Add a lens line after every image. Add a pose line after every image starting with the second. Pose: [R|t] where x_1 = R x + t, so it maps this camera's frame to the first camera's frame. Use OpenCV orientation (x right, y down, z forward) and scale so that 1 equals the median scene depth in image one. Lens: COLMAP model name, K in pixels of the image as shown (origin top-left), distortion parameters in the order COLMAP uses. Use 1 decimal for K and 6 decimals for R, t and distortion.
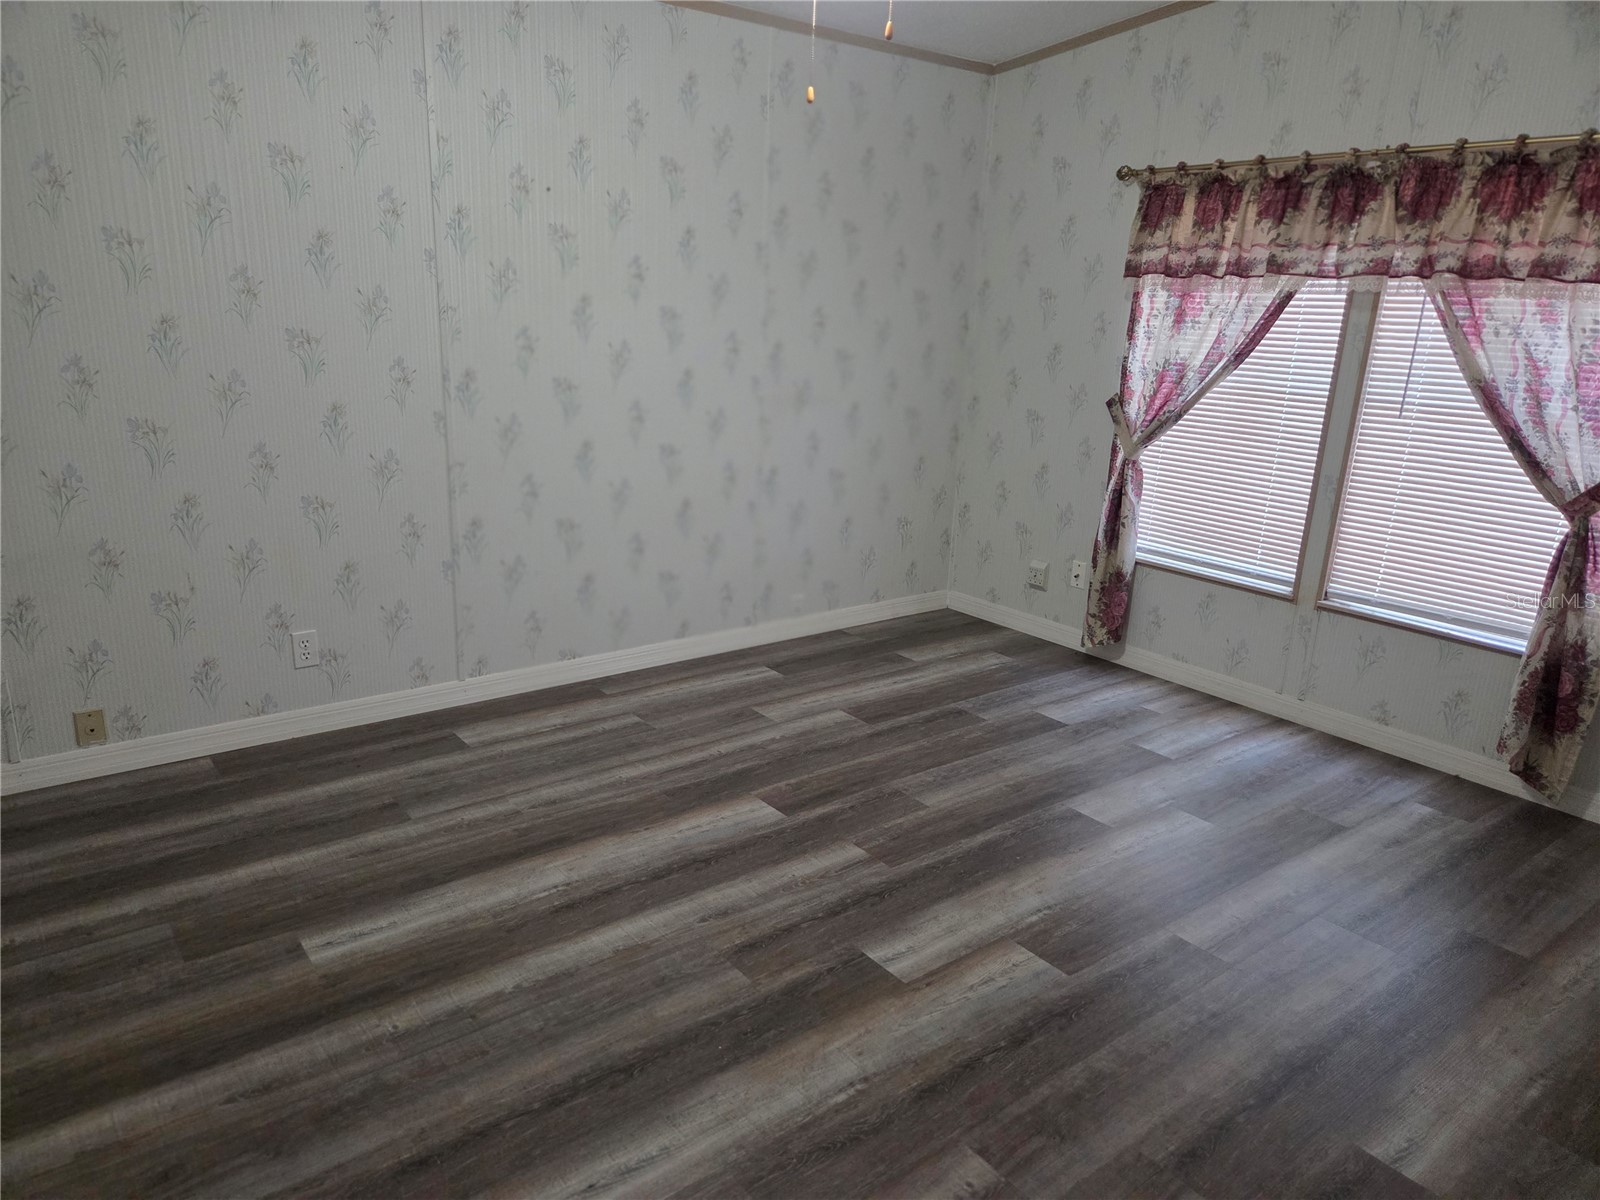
lens RADIAL K [[1068.4, 0, 802.9], [0, 1068.4, 586.4], [0, 0, 1]] dist [0.066157, -0.056194]
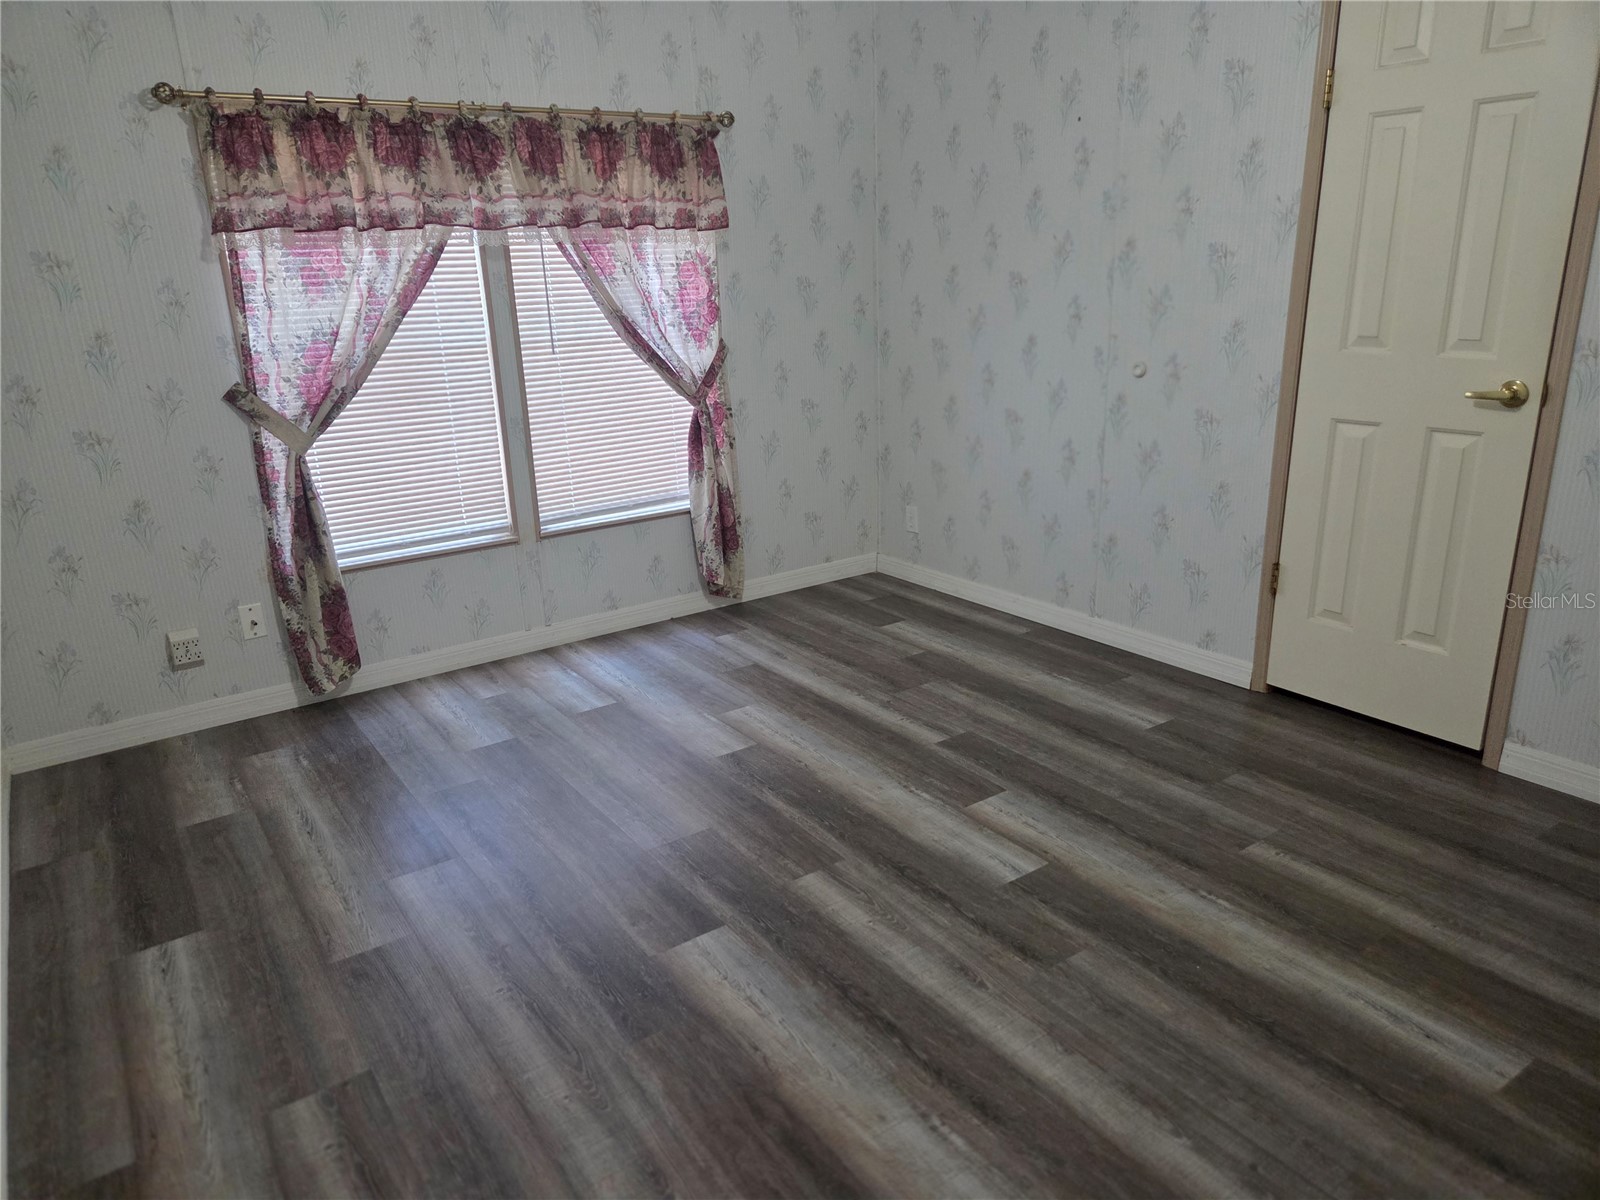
lens RADIAL K [[1045.4, 0, 794.9], [0, 1045.4, 574.3], [0, 0, 1]] dist [0.068378, -0.053344]
pose [[0.081971, -0.322331, 0.943071, -0.516200], [0.301253, 0.910005, 0.284845, -0.174003], [-0.950014, 0.260754, 0.171697, 0.600613]]
